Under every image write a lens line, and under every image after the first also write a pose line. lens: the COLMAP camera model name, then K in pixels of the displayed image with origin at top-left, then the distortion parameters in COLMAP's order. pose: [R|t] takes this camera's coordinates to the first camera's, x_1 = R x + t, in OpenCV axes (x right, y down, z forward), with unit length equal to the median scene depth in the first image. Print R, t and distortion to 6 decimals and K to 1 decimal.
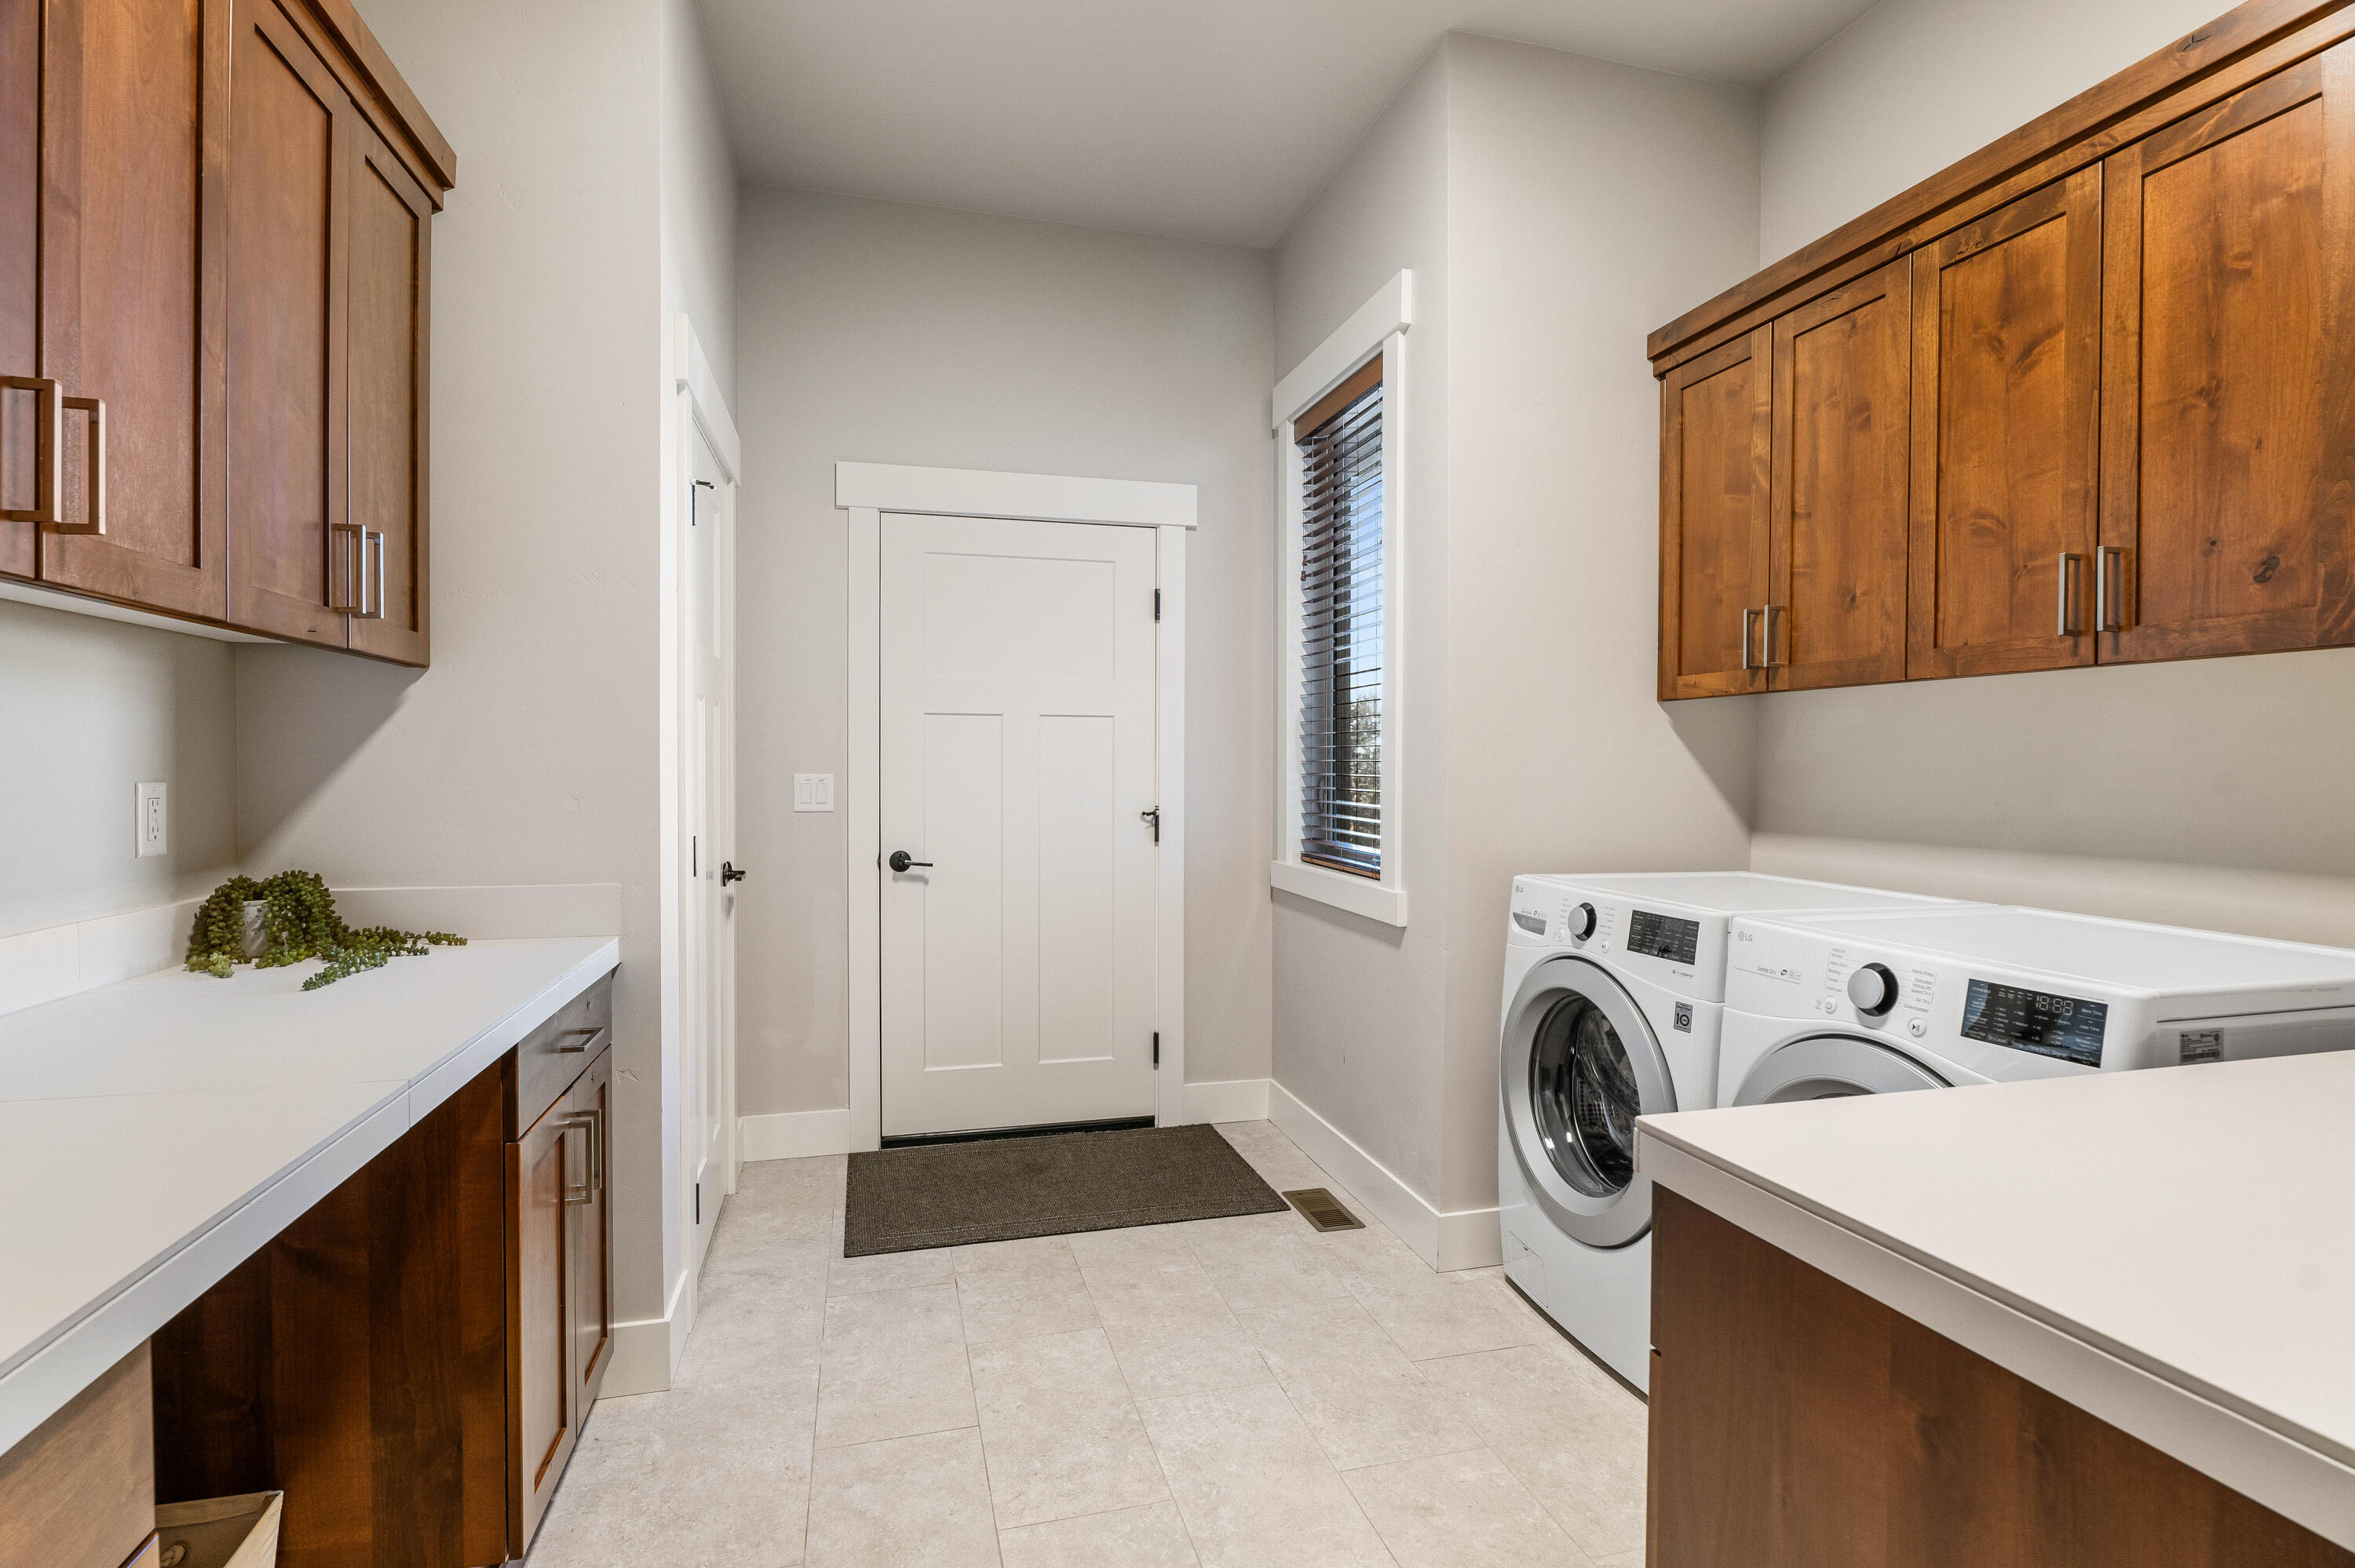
lens RADIAL K [[1127.7, 0, 1168.1], [0, 1127.7, 786.2], [0, 0, 1]] dist [0.000388, -0.000092]
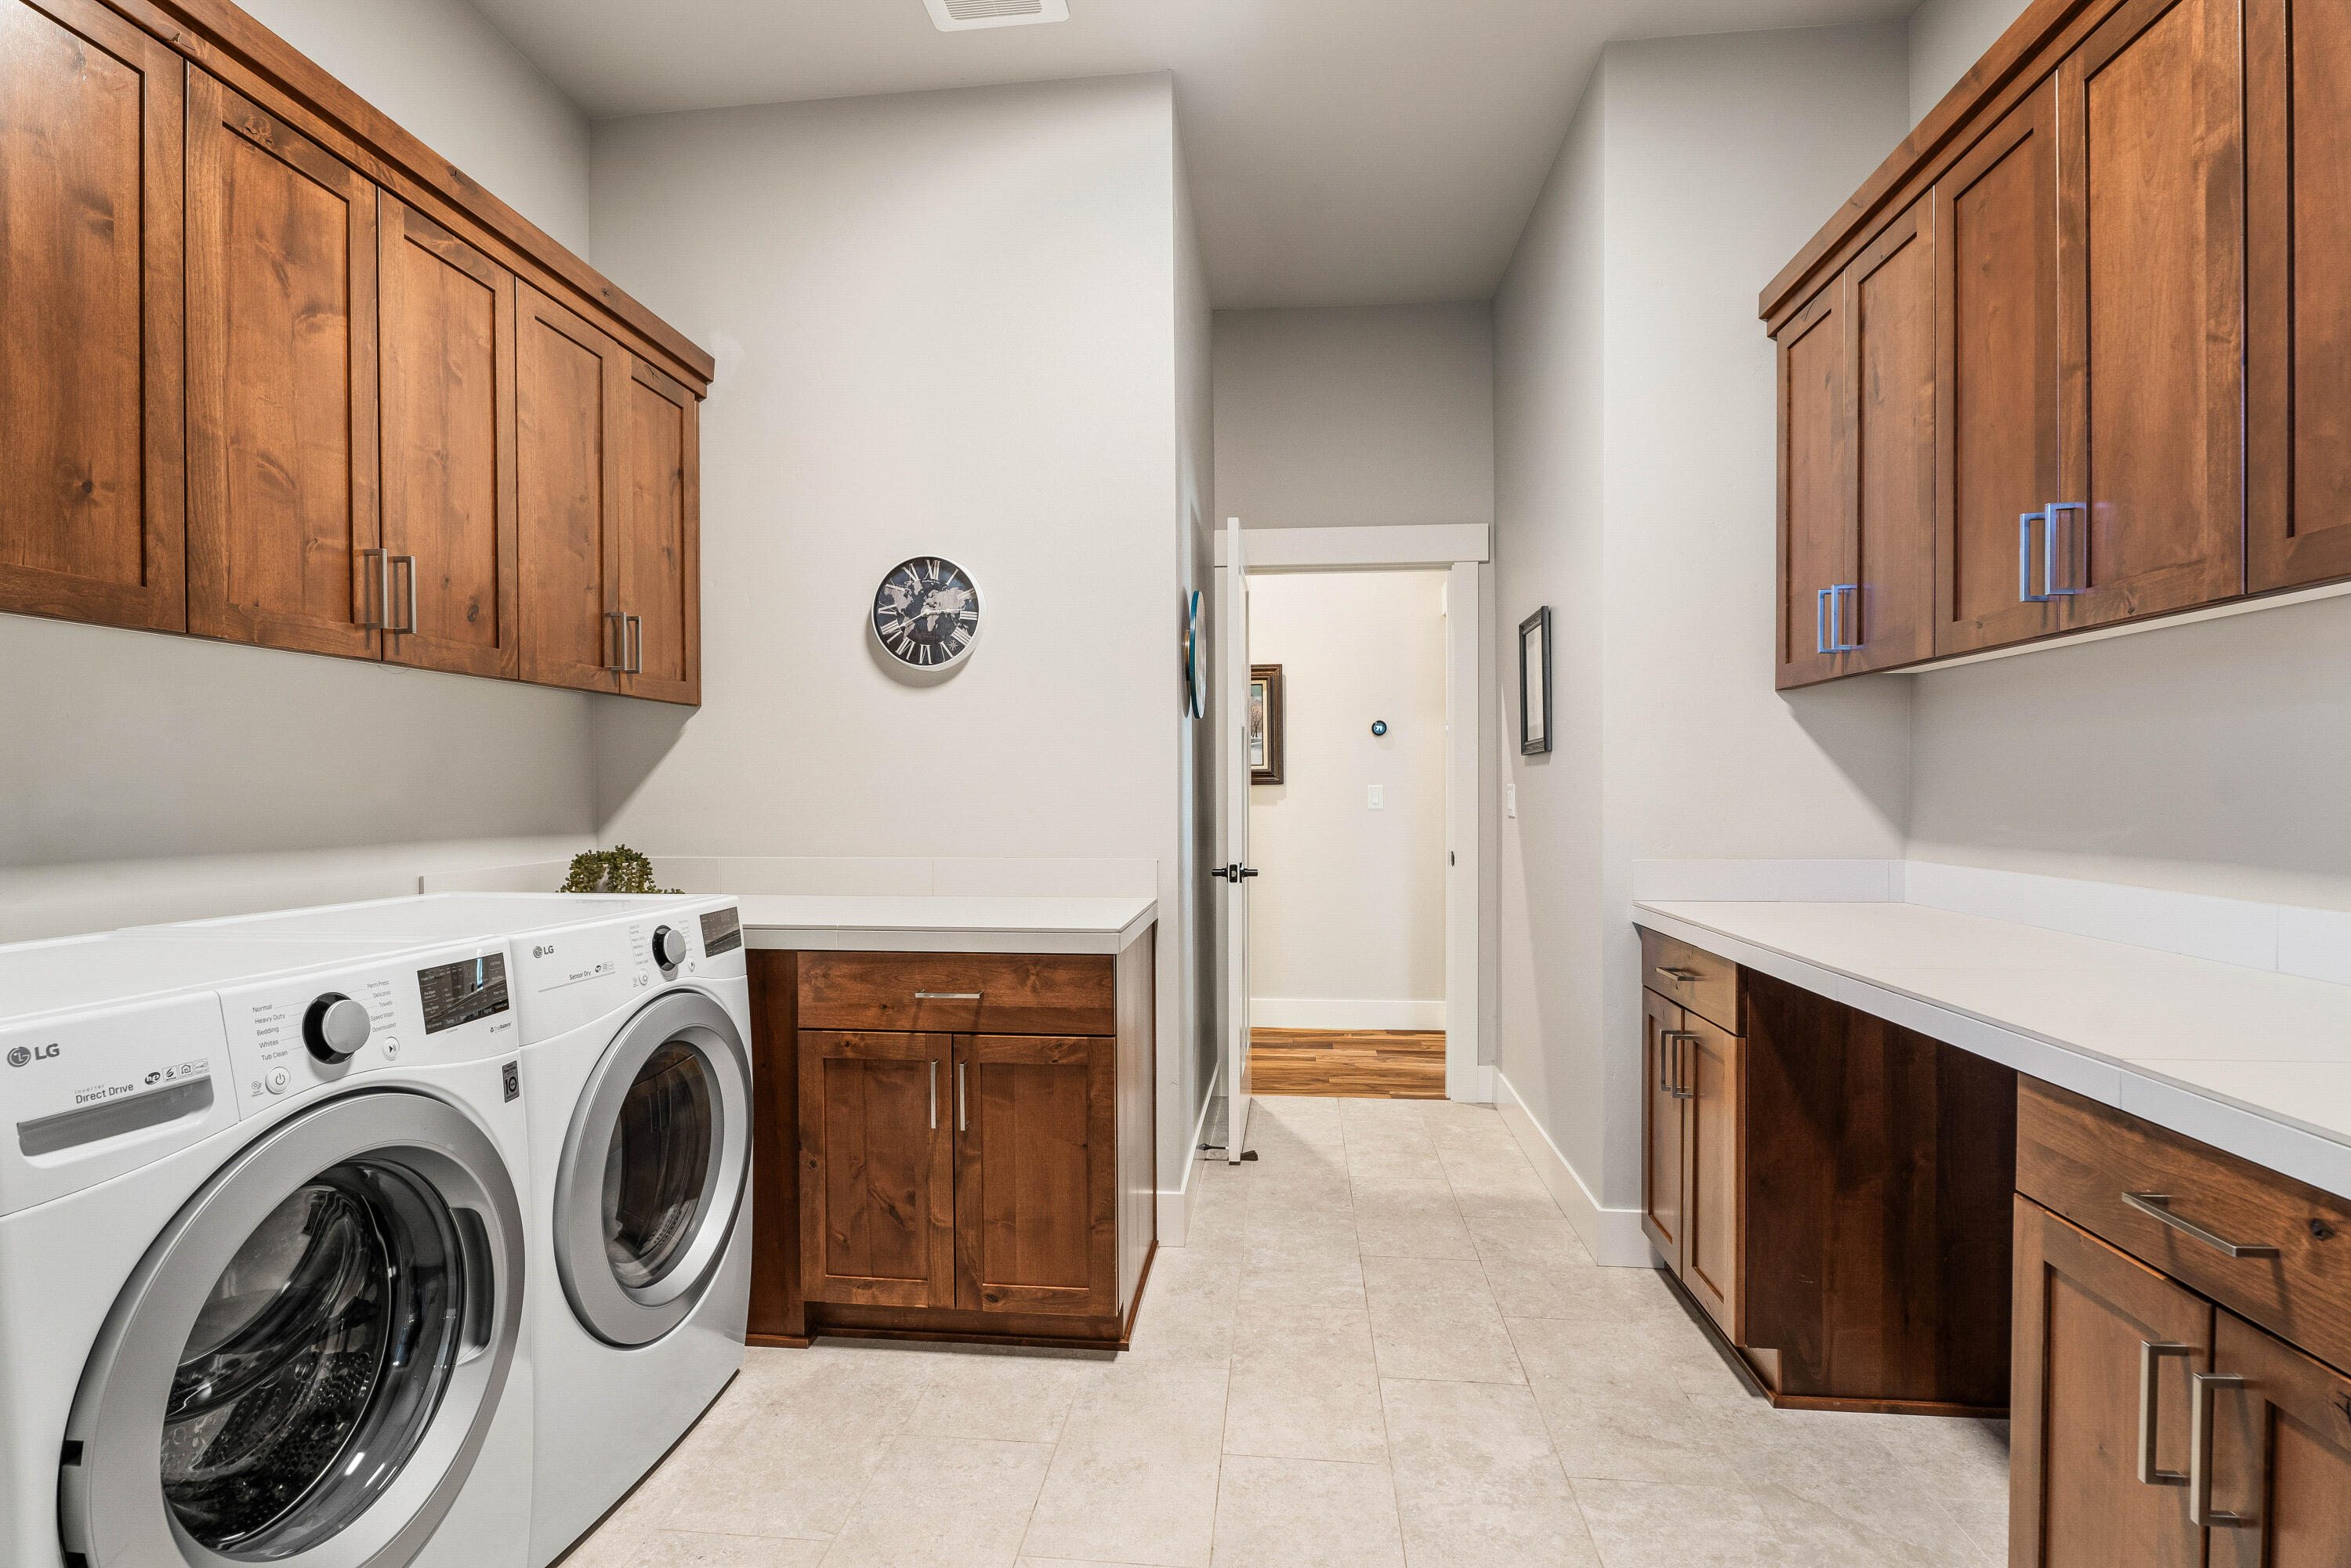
lens RADIAL K [[1125.9, 0, 1166.1], [0, 1125.9, 786.2], [0, 0, 1]] dist [0.000388, -0.000092]
pose [[-0.930084, -0.000655, 0.367346, -0.234635], [0.005492, 0.999862, 0.015686, -0.001820], [-0.367306, 0.016607, -0.929952, 1.590589]]
